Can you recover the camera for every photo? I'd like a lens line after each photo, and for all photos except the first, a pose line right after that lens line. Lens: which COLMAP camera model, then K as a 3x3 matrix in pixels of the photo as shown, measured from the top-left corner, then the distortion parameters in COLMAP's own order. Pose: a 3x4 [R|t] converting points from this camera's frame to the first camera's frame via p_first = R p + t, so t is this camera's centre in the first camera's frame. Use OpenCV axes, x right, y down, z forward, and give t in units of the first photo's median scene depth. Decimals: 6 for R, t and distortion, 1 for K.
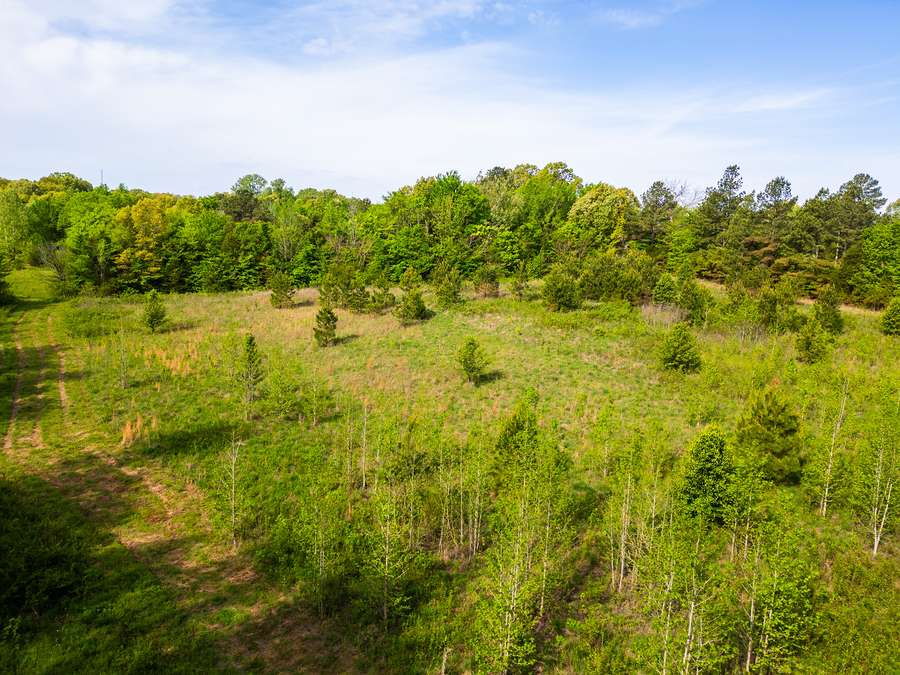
lens RADIAL K [[641.1, 0, 443.6], [0, 641.1, 337.1], [0, 0, 1]] dist [0.034146, -0.024901]
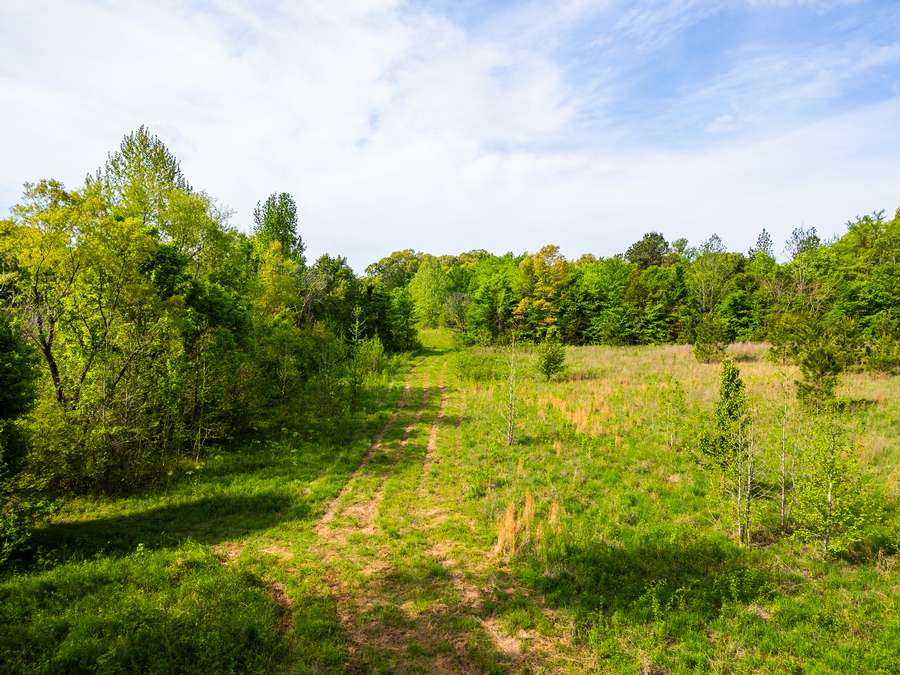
lens RADIAL K [[641.1, 0, 457.2], [0, 641.1, 332.2], [0, 0, 1]] dist [0.034146, -0.024901]
pose [[0.849185, 0.013748, -0.527917, -0.130728], [-0.081897, 0.990996, -0.105928, 0.026041], [0.521707, 0.133187, 0.842664, 0.269750]]
